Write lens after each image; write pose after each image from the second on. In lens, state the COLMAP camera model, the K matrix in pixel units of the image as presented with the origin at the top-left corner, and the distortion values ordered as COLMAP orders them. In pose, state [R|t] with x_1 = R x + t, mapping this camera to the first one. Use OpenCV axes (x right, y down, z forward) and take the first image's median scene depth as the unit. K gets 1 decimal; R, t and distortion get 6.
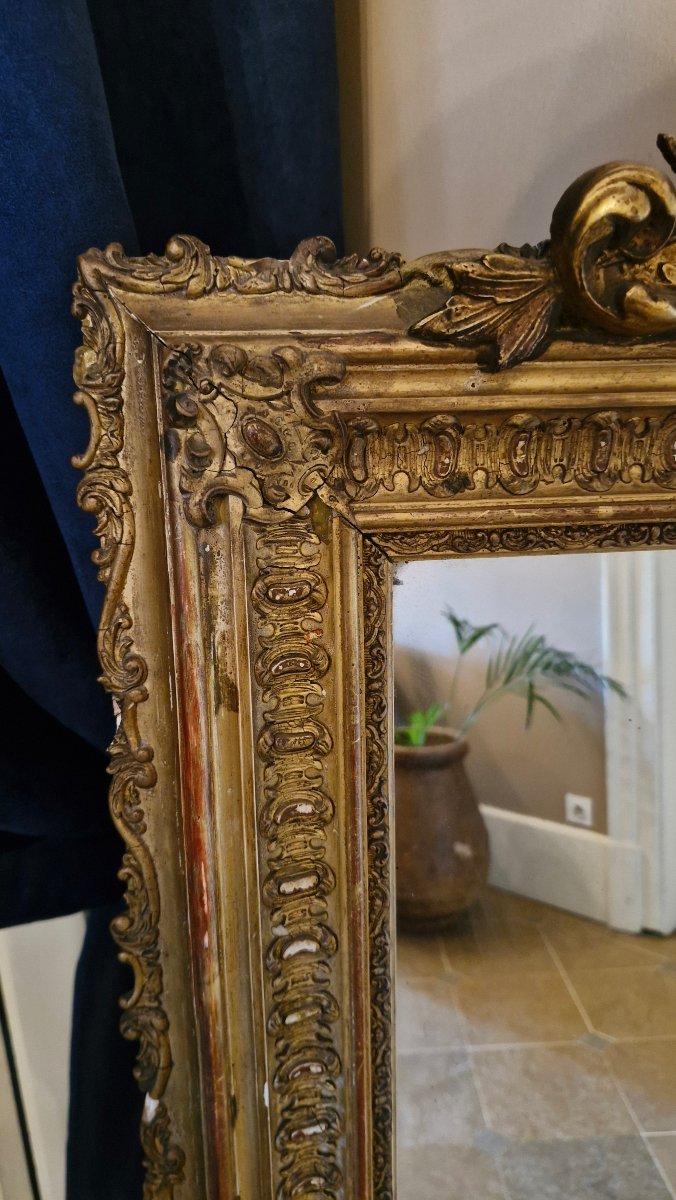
lens RADIAL K [[849.4, 0, 338.0], [0, 849.4, 600.0], [0, 0, 1]] dist [0.138364, -0.146053]
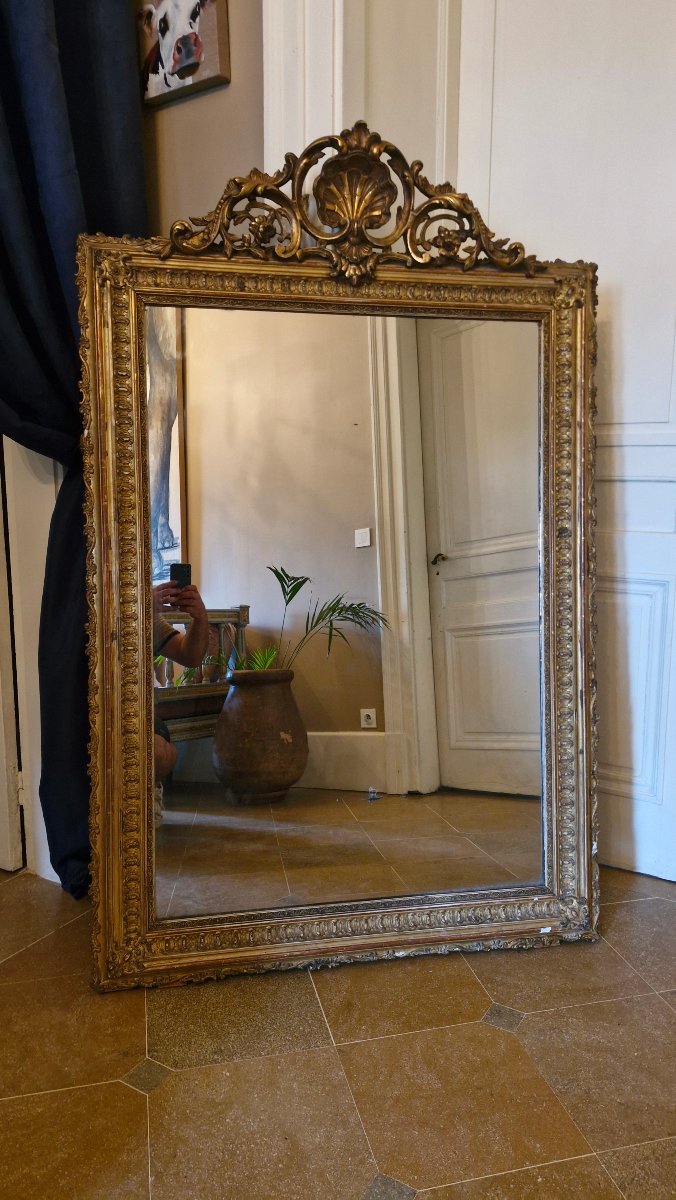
lens RADIAL K [[849.4, 0, 338.0], [0, 849.4, 600.0], [0, 0, 1]] dist [0.138364, -0.146053]
pose [[0.995469, 0.009678, 0.094594, 0.642037], [0.008359, 0.982048, -0.188446, 2.289123], [-0.094720, 0.188383, 0.977517, -3.182292]]
